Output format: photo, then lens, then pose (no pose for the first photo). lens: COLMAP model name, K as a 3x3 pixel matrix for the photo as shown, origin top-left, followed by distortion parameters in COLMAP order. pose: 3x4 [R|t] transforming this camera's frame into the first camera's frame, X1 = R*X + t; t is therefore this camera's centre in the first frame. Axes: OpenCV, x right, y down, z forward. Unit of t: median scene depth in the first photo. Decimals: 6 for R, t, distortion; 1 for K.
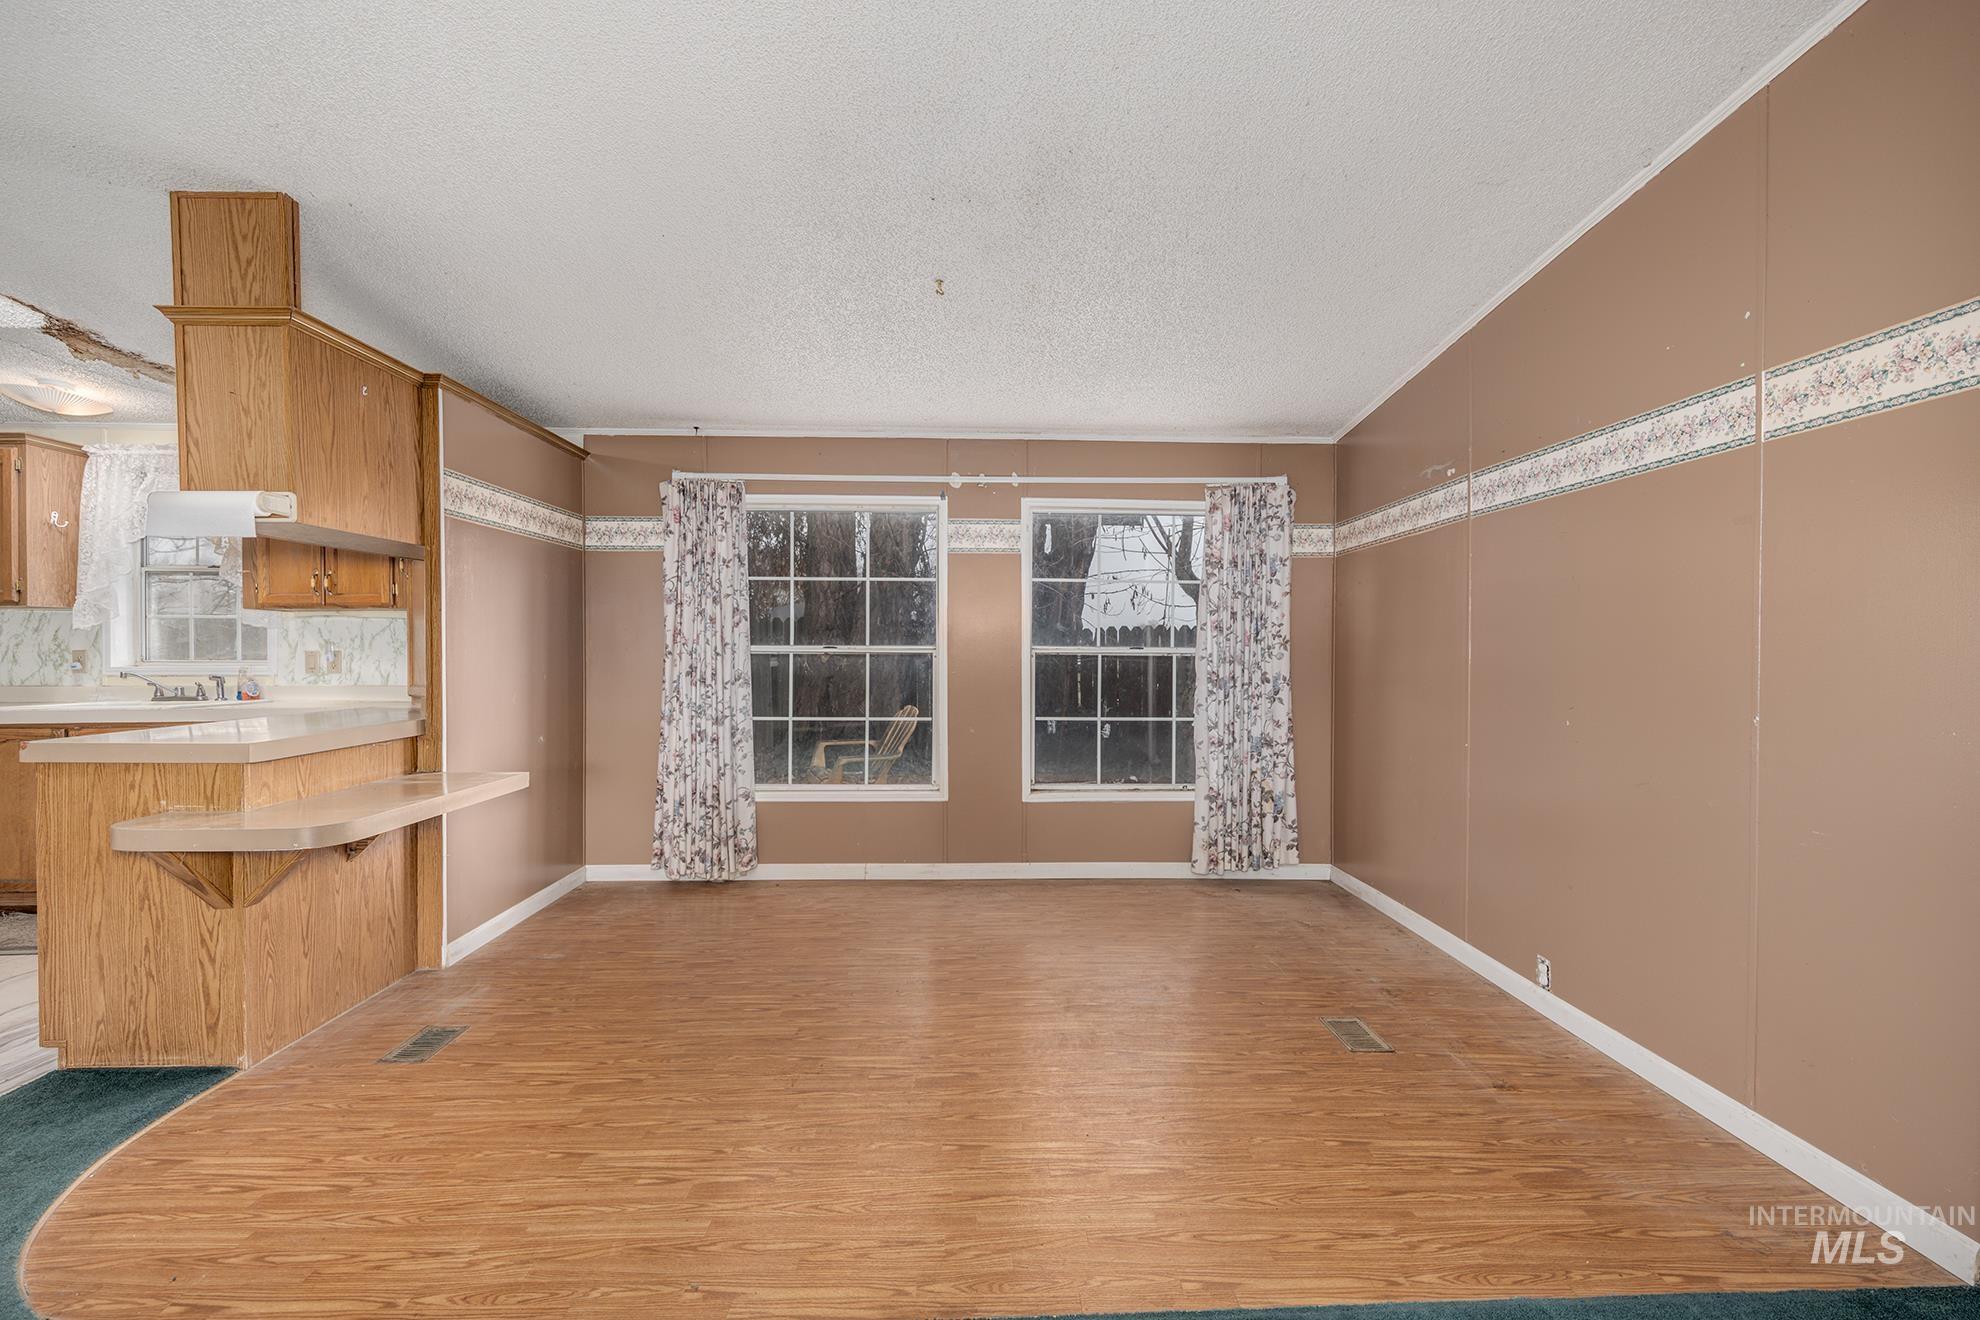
lens RADIAL K [[905.6, 0, 995.0], [0, 905.6, 655.6], [0, 0, 1]] dist [0.003830, -0.001617]
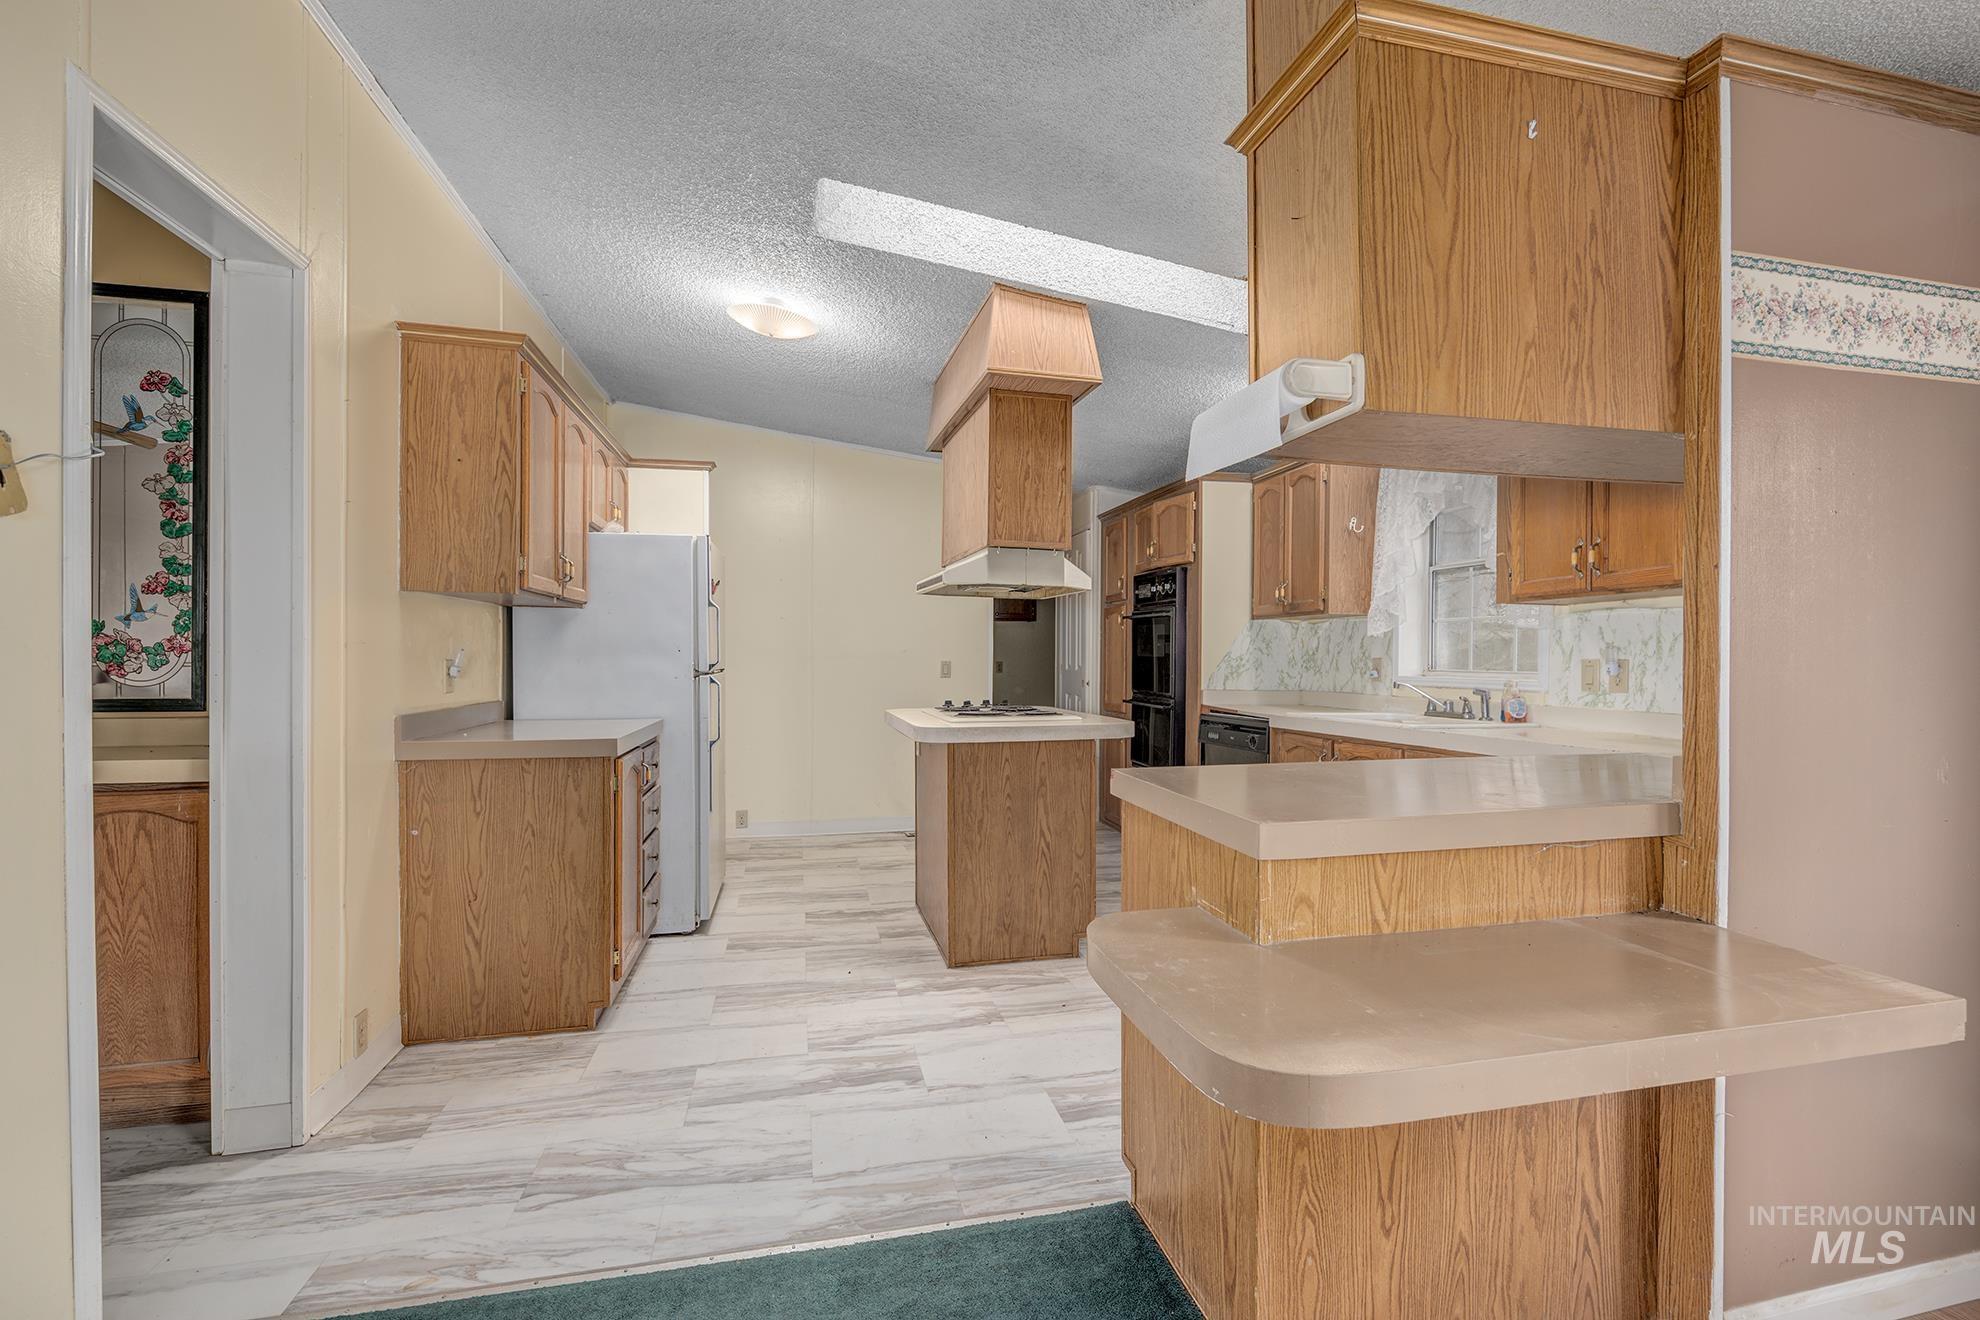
lens RADIAL K [[854.3, 0, 996.6], [0, 854.3, 662.8], [0, 0, 1]] dist [-0.002715, -0.000777]
pose [[0.205497, 0.006476, -0.978636, -0.229221], [-0.011098, 0.999929, 0.004286, -0.000273], [0.978595, 0.009980, 0.205555, 0.477065]]
